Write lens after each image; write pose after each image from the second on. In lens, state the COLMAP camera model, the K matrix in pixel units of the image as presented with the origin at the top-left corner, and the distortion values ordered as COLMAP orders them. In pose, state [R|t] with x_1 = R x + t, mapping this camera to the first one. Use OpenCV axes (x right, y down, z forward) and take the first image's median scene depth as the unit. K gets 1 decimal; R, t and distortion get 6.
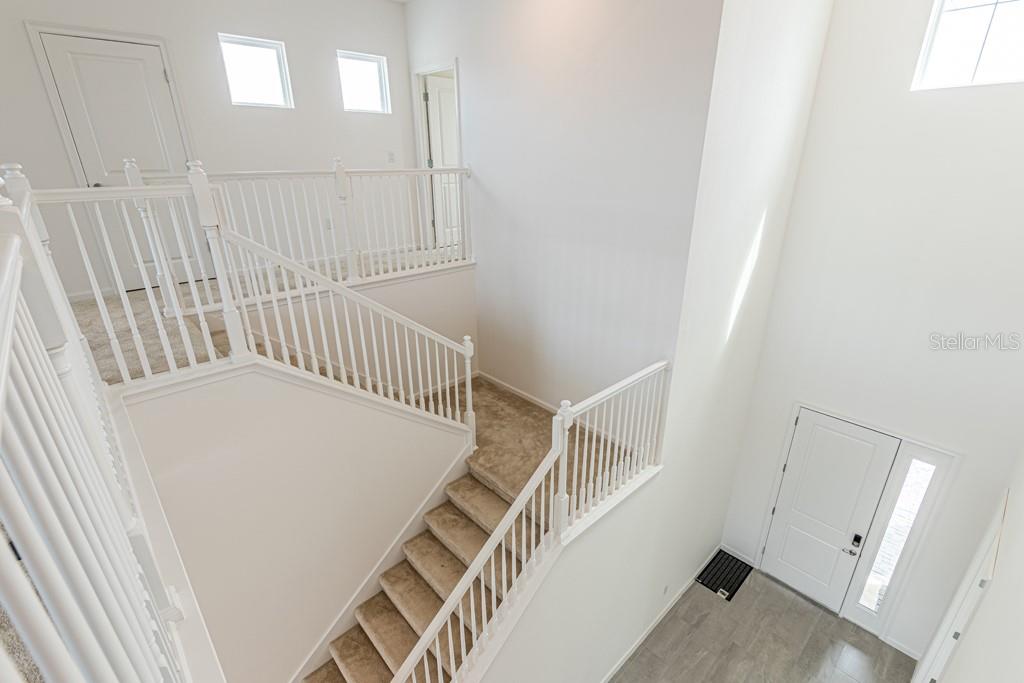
lens RADIAL K [[477.2, 0, 510.0], [0, 477.2, 343.2], [0, 0, 1]] dist [0.006747, 0.000045]
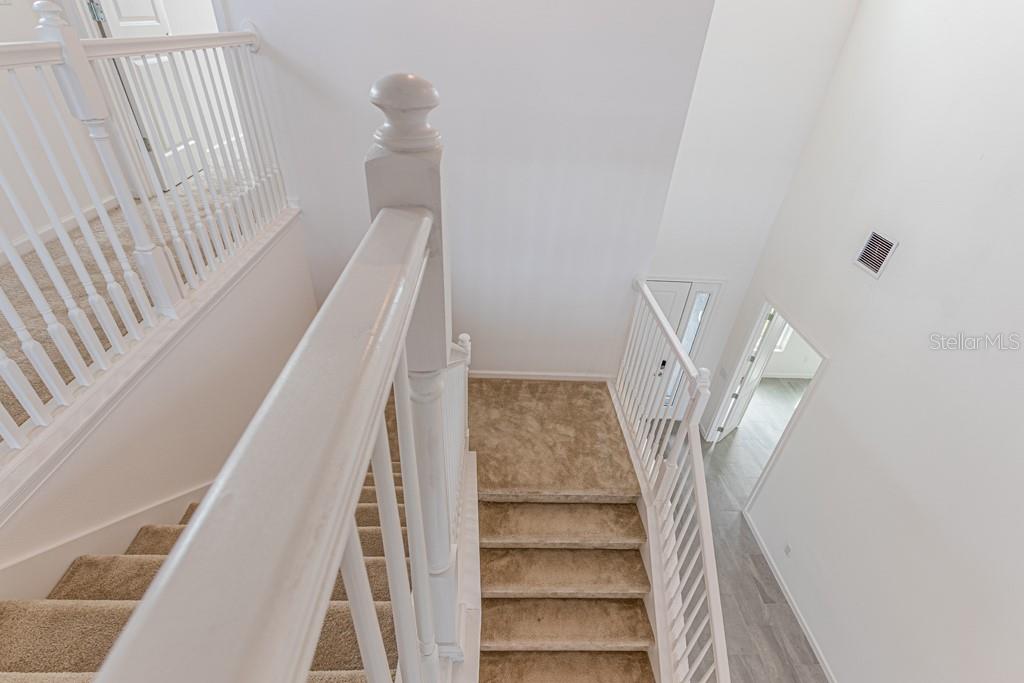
lens RADIAL K [[477.2, 0, 515.6], [0, 477.2, 342.2], [0, 0, 1]] dist [0.006747, 0.000045]
pose [[0.655427, -0.382136, 0.651450, -0.375984], [0.217184, 0.921483, 0.322025, -0.157300], [-0.723357, -0.069580, 0.686959, 0.394132]]
